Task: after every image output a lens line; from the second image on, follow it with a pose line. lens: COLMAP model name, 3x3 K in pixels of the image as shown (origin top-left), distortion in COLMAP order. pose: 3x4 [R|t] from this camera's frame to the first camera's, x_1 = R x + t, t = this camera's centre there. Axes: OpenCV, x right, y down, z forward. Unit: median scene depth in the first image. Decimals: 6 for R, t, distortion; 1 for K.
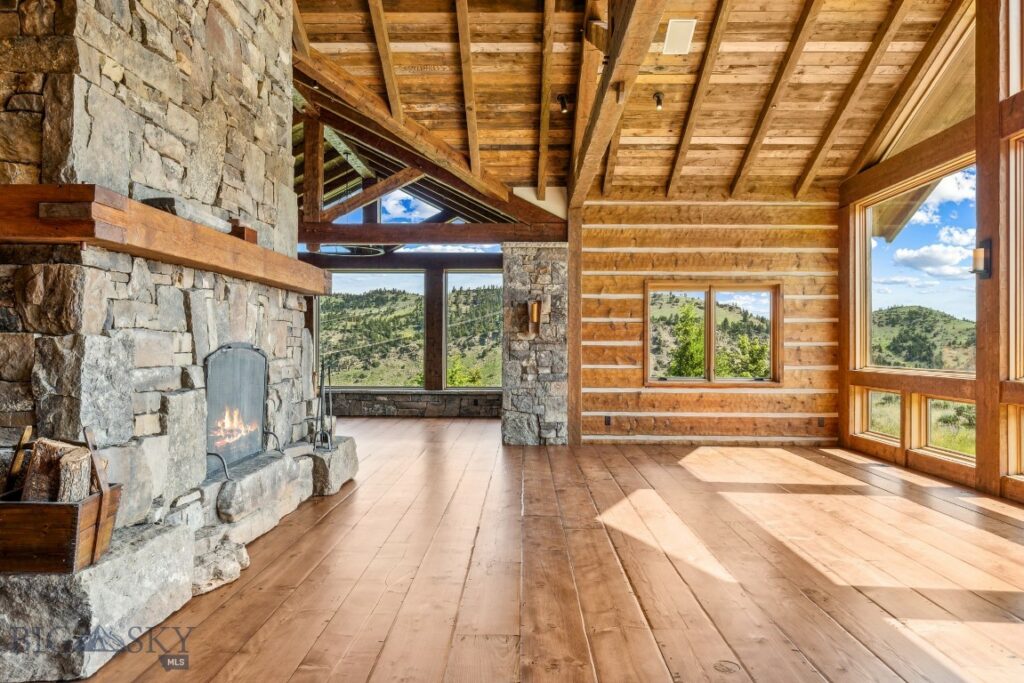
lens RADIAL K [[705.9, 0, 512.0], [0, 705.9, 341.5], [0, 0, 1]] dist [-0.003043, 0.000054]
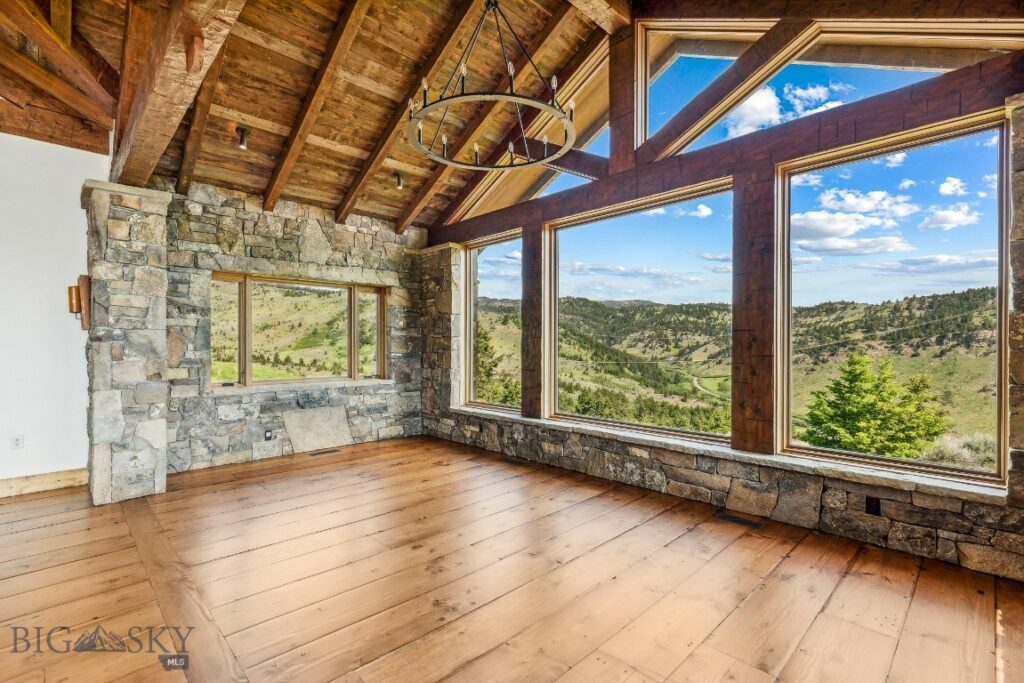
lens RADIAL K [[466.8, 0, 512.0], [0, 466.8, 341.5], [0, 0, 1]] dist [0.006617, -0.000085]
pose [[0.709690, -0.008232, -0.704466, -0.017461], [0.005345, 0.999966, -0.006301, 0.003817], [0.704494, 0.000707, 0.709710, 0.971523]]
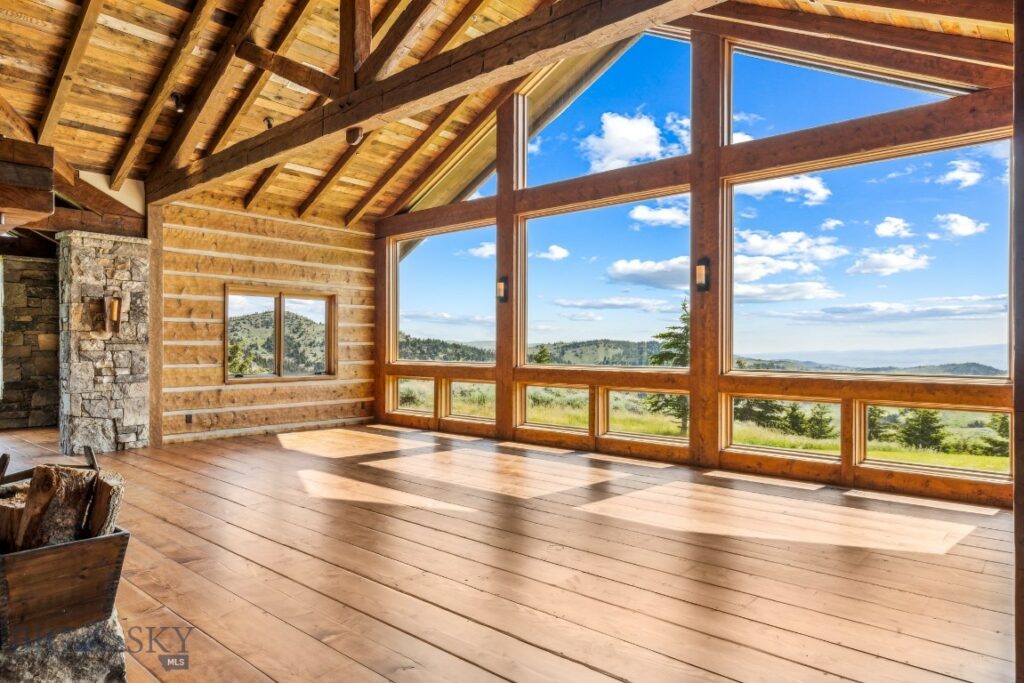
lens RADIAL K [[642.6, 0, 512.2], [0, 642.6, 346.1], [0, 0, 1]] dist [0.005051, 0.000157]
pose [[0.652167, -0.002391, 0.758071, -0.266578], [-0.004003, 0.999970, 0.006597, -0.001056], [-0.758065, -0.007337, 0.652138, 0.040062]]
